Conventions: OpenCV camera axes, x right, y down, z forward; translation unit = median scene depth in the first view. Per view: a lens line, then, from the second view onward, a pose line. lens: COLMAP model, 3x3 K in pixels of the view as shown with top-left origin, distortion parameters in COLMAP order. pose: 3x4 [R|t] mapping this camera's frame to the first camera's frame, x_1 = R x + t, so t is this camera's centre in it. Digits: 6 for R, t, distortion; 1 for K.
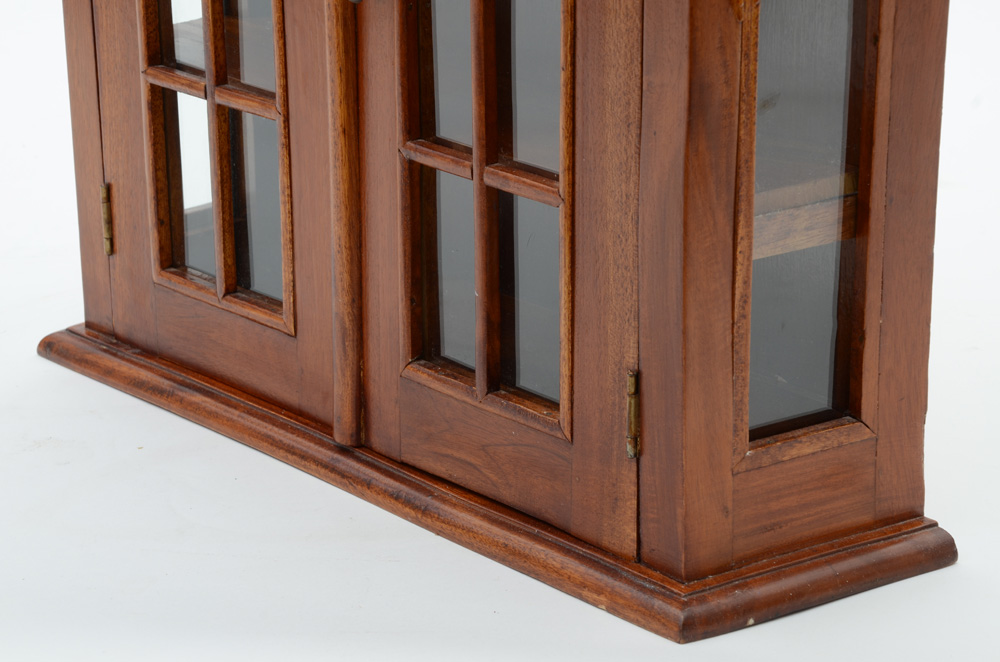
lens RADIAL K [[2707.0, 0, 503.0], [0, 2707.0, 339.2], [0, 0, 1]] dist [0.614949, 0.000000]
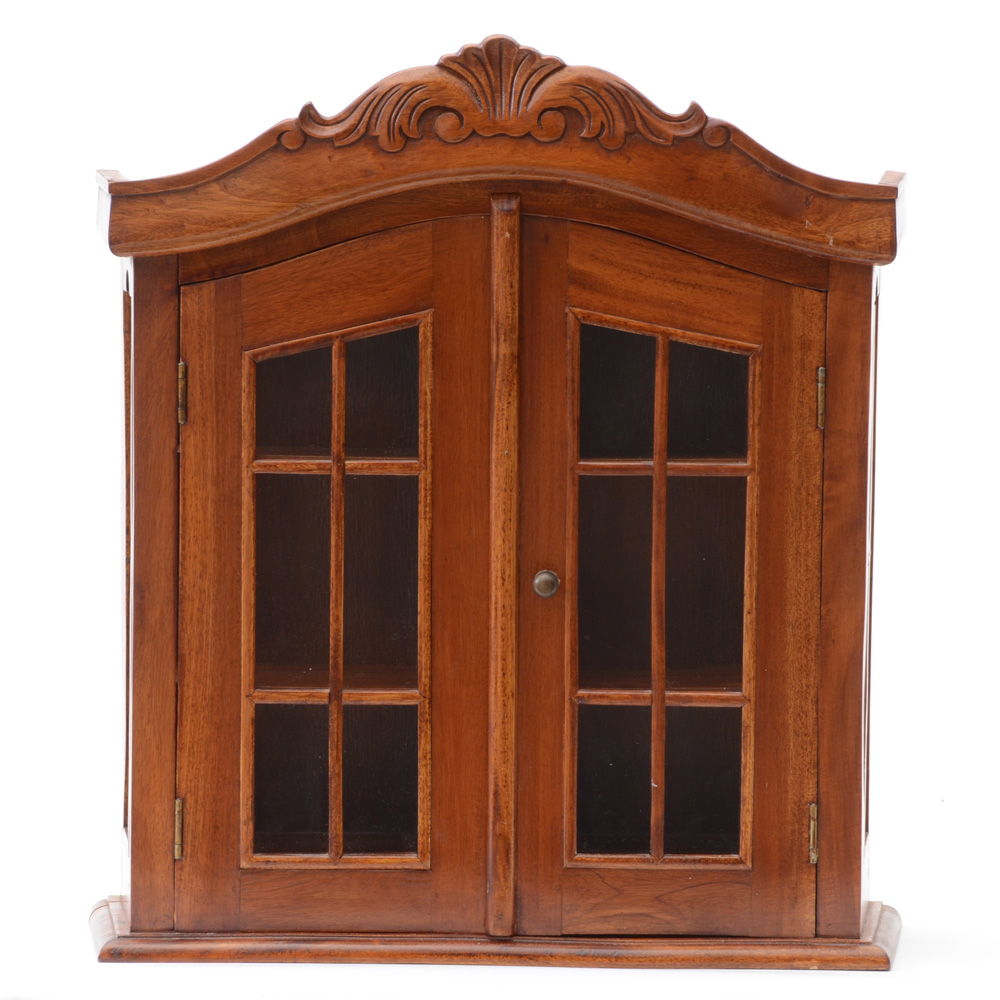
lens RADIAL K [[5420.6, 0, 510.1], [0, 5420.6, 551.3], [0, 0, 1]] dist [0.921047, 0.000000]
pose [[0.643835, -0.076272, 0.761353, -2.252651], [0.227623, 0.969064, -0.095409, 0.120822], [-0.730523, 0.234729, 0.641279, -0.819542]]
